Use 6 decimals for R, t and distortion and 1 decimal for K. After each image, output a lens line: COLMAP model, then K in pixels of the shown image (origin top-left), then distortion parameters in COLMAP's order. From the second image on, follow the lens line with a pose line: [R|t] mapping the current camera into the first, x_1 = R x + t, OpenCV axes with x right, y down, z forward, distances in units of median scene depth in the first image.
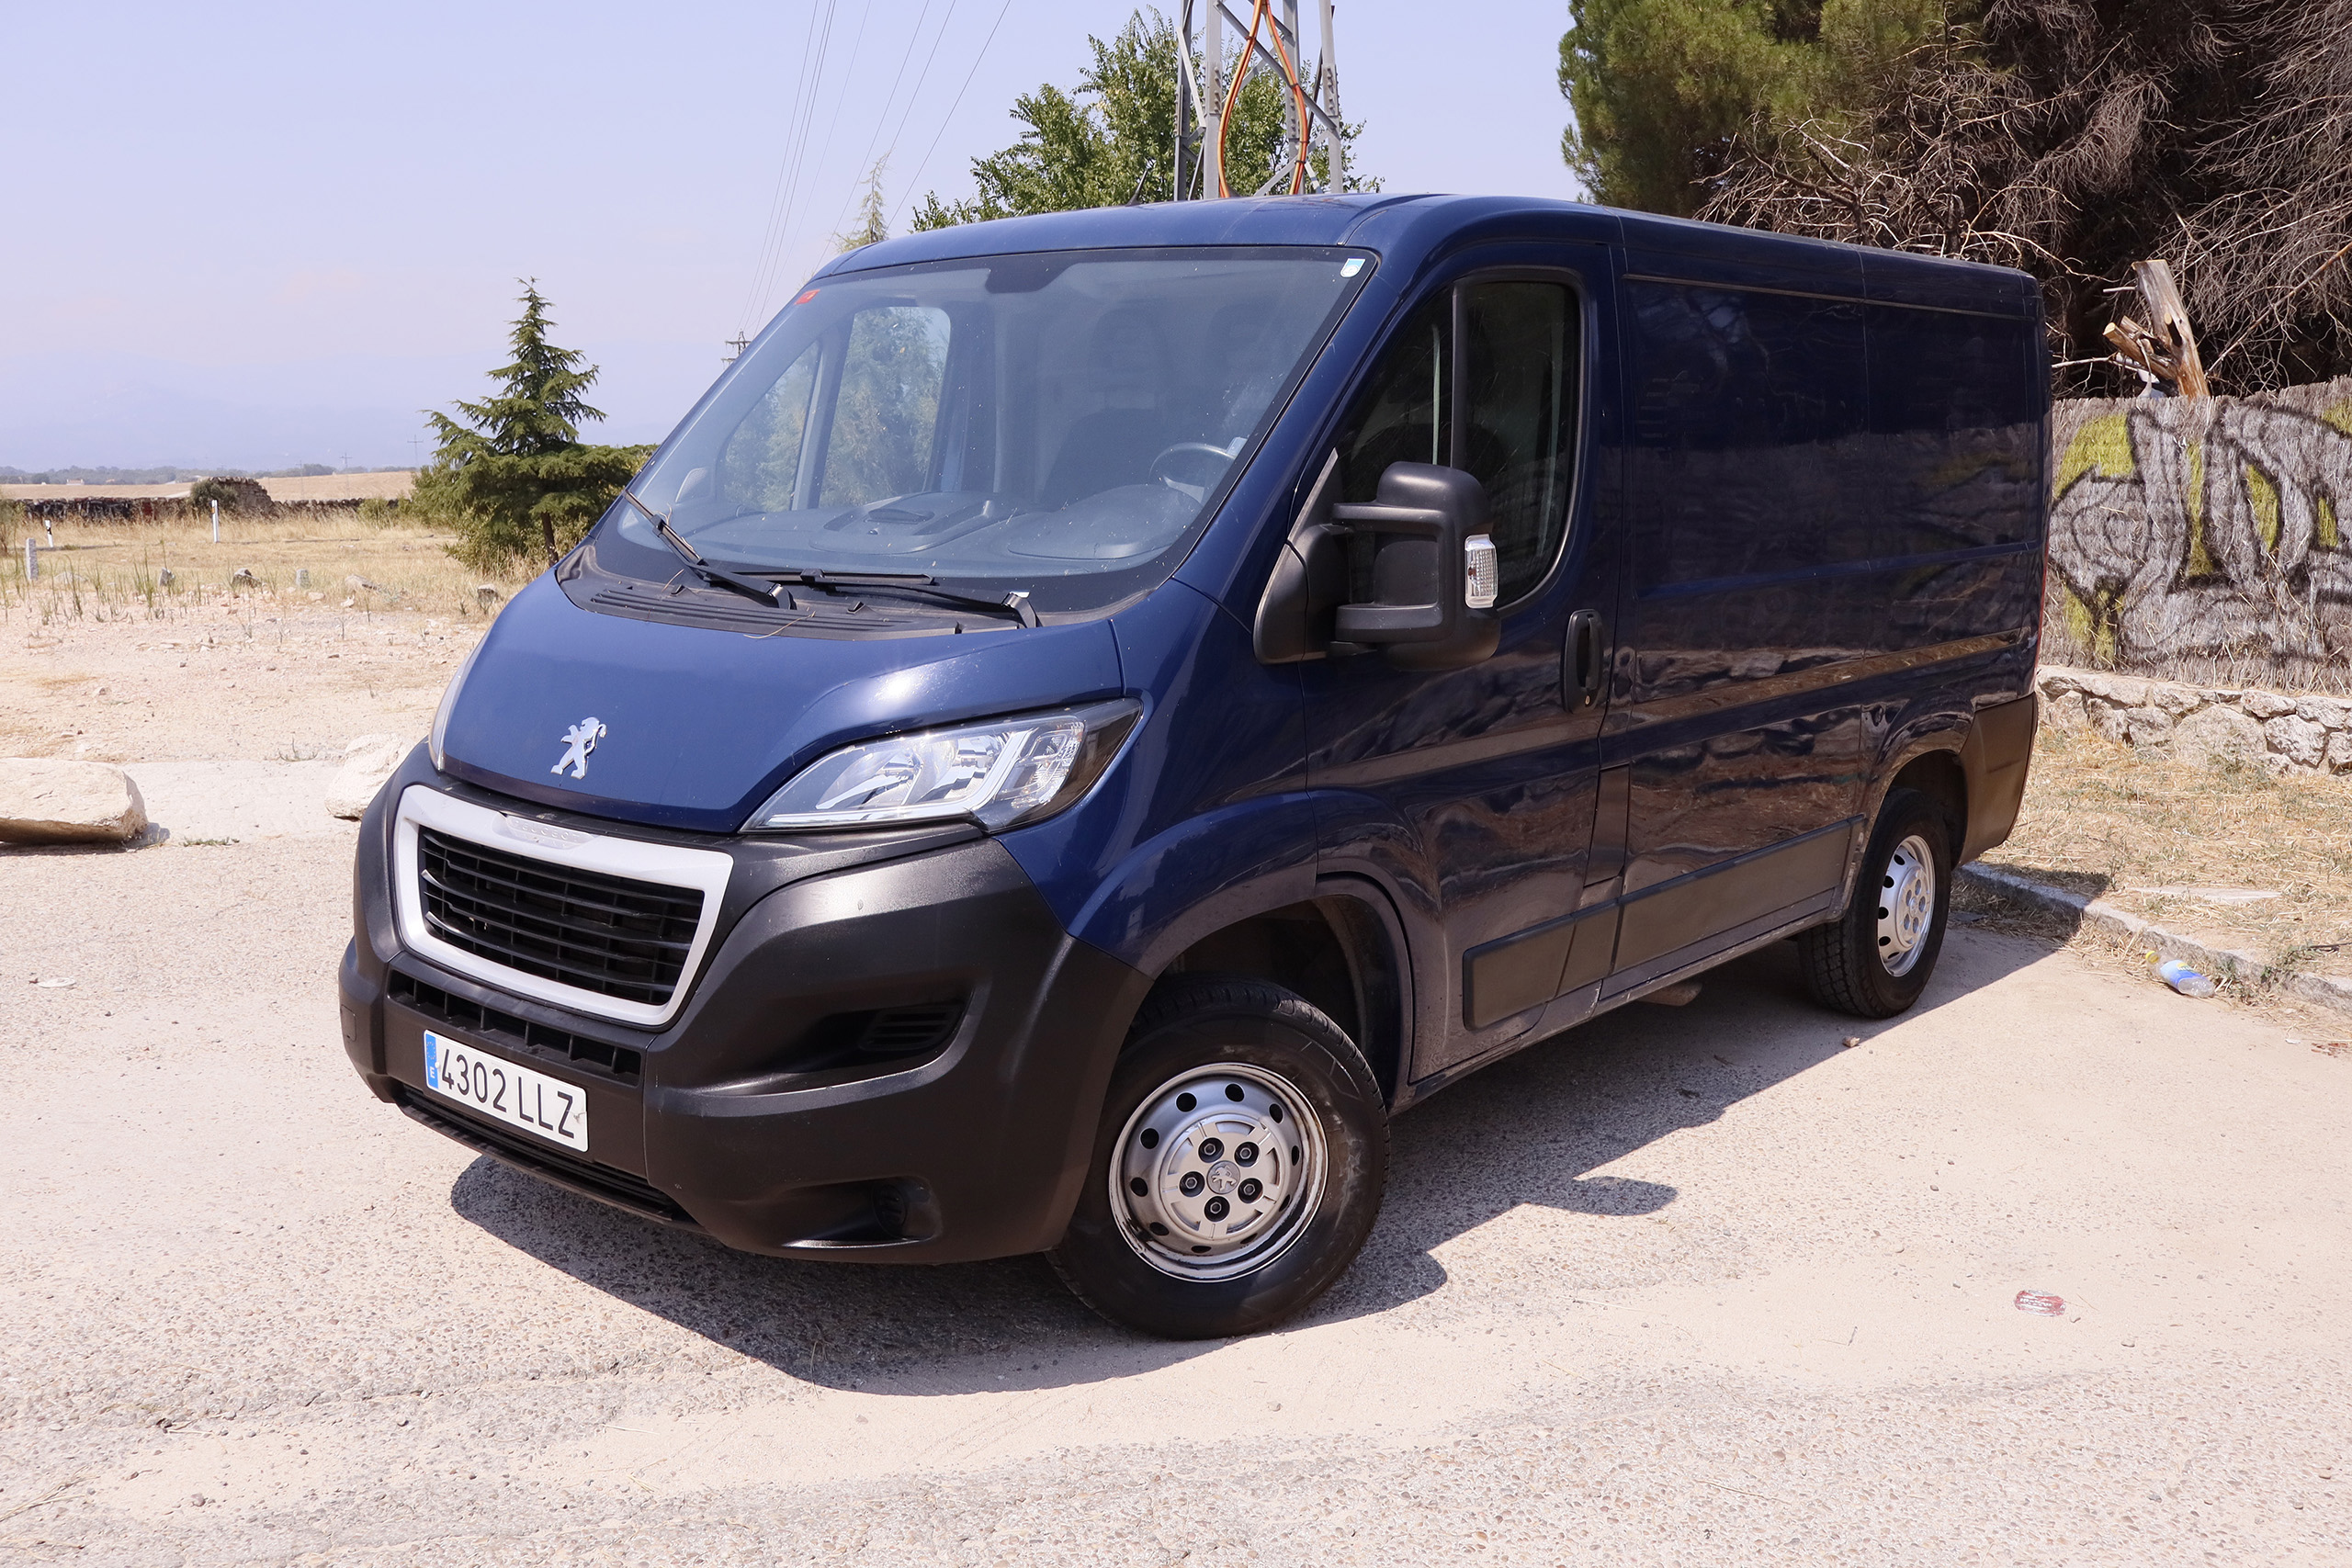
lens RADIAL K [[2091.6, 0, 1176.0], [0, 2091.6, 784.0], [0, 0, 1]] dist [-0.007869, 0.074366]
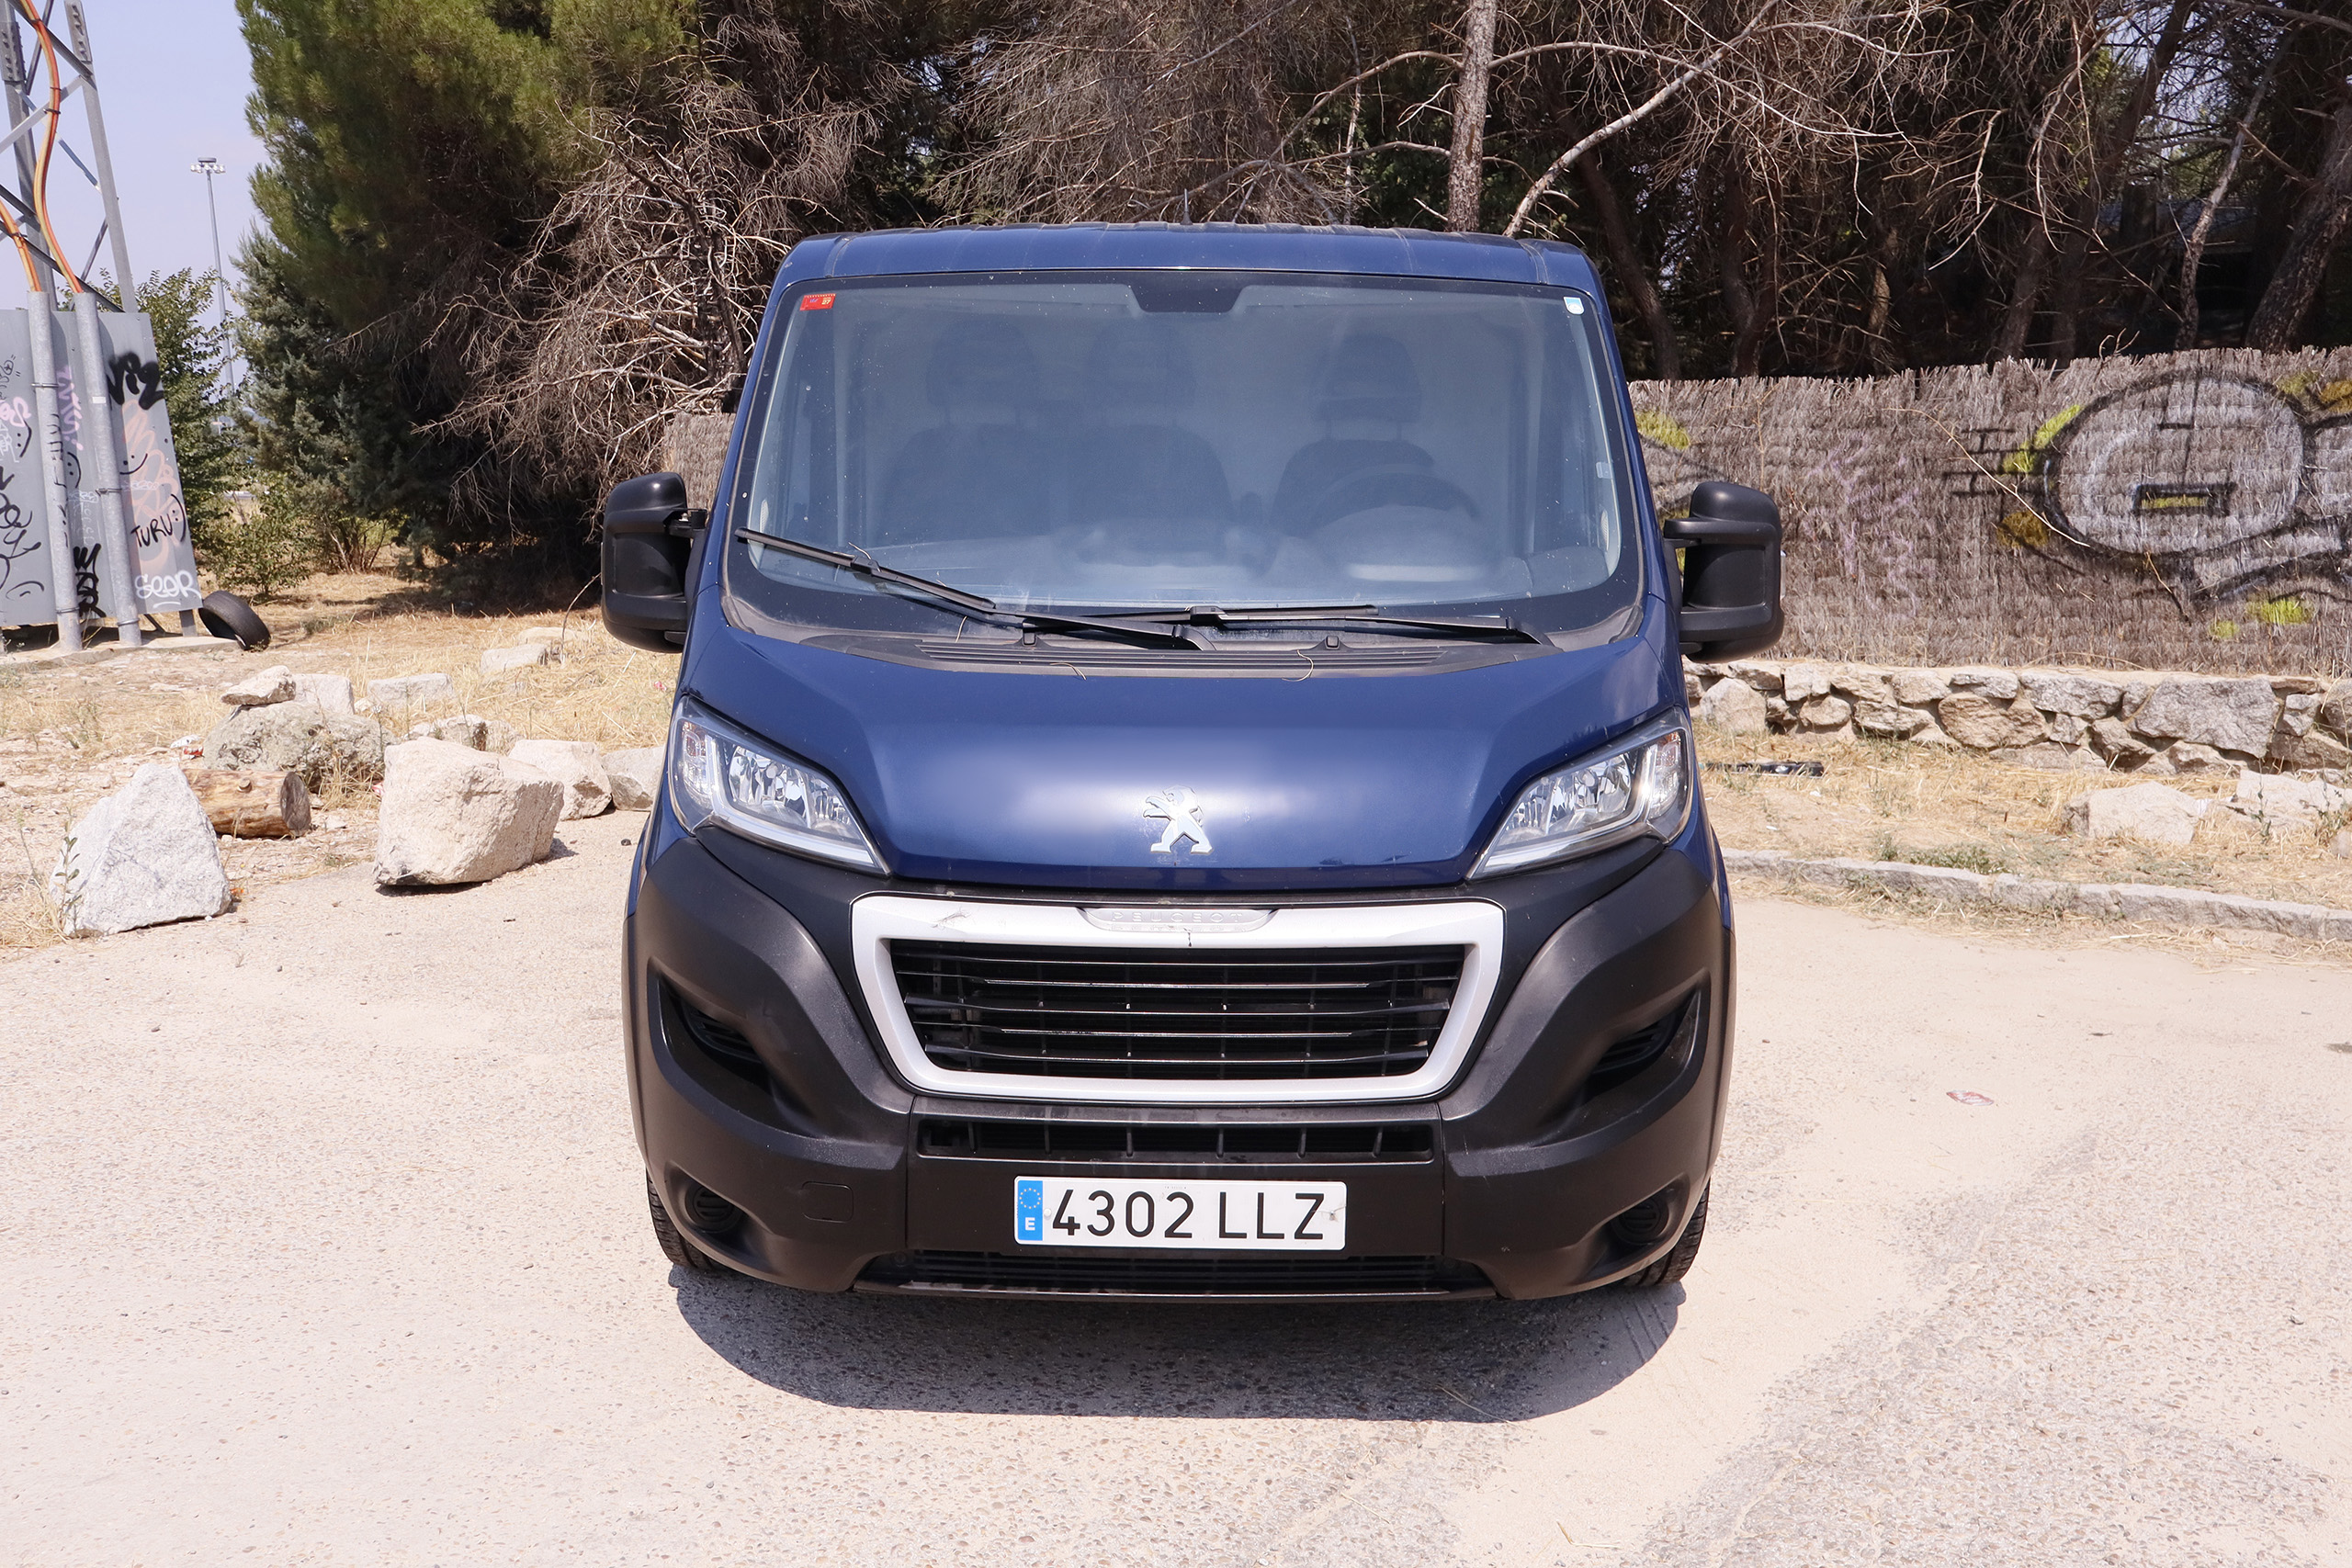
lens RADIAL K [[2071.1, 0, 1176.0], [0, 2071.1, 784.0], [0, 0, 1]] dist [-0.037563, 0.065345]
pose [[0.756750, -0.115529, 0.643415, -0.840699], [0.108207, 0.992819, 0.050999, -0.076796], [-0.644687, 0.031029, 0.763817, 0.320517]]
